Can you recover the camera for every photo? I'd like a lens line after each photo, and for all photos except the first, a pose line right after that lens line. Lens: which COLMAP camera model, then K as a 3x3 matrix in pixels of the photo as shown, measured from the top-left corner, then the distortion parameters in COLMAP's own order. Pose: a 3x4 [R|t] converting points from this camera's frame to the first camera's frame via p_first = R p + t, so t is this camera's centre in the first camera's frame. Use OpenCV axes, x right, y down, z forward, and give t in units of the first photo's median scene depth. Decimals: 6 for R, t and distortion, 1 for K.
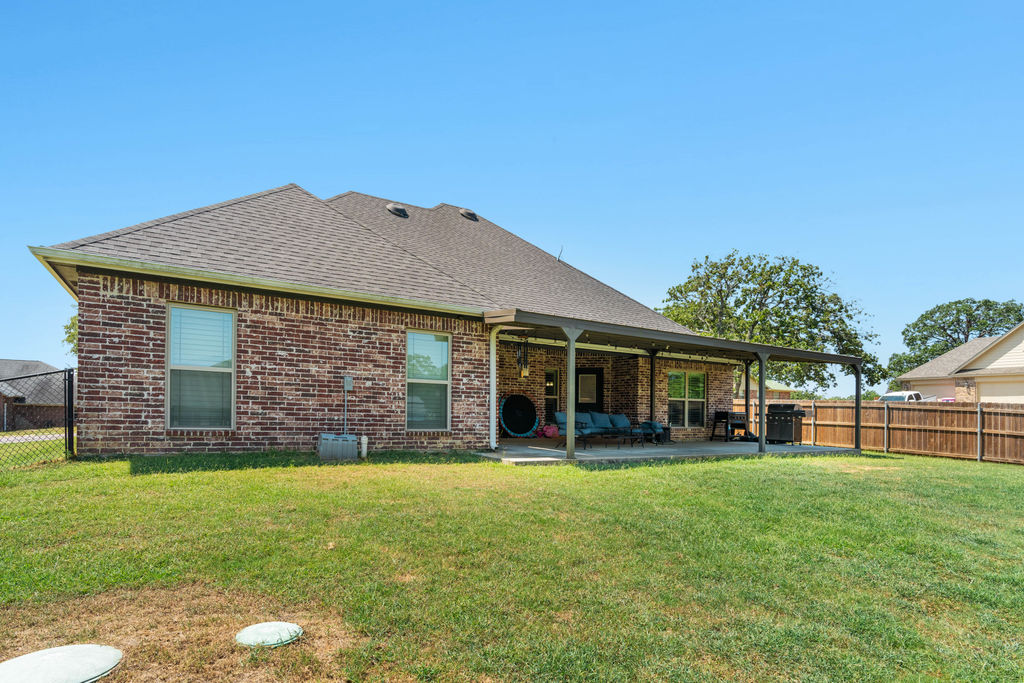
lens RADIAL K [[507.1, 0, 510.7], [0, 507.1, 412.2], [0, 0, 1]] dist [-0.001158, -0.000146]
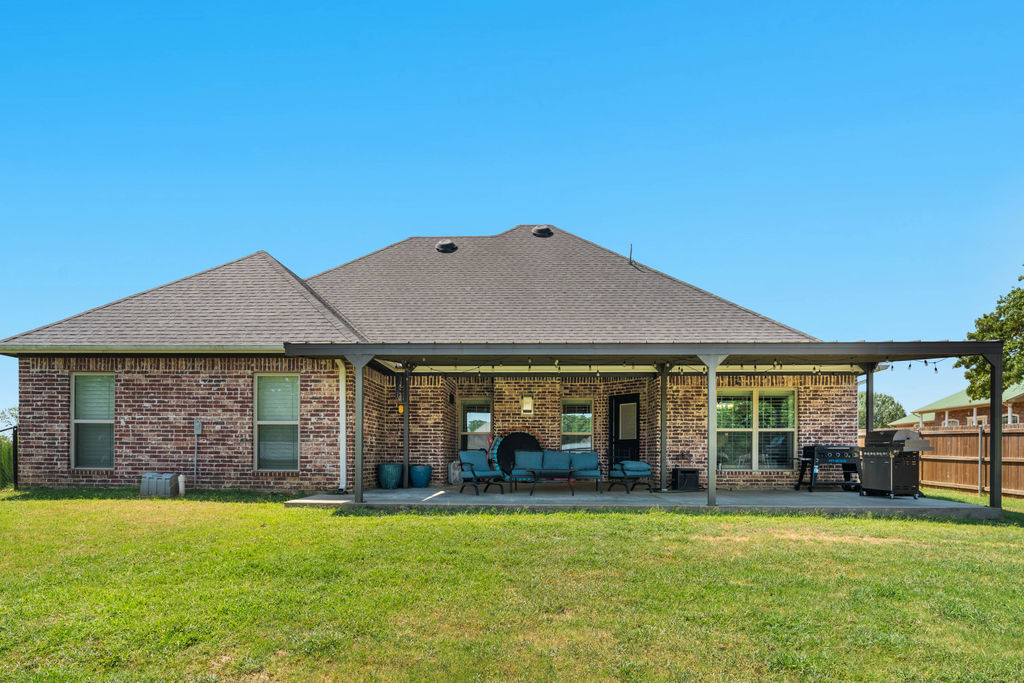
lens RADIAL K [[563.4, 0, 515.9], [0, 563.4, 457.7], [0, 0, 1]] dist [-0.002268, -0.000780]
pose [[0.847254, -0.014810, -0.530982, 0.897565], [0.013950, 0.999887, -0.005630, 0.023935], [0.531005, -0.002637, 0.847365, 0.318789]]
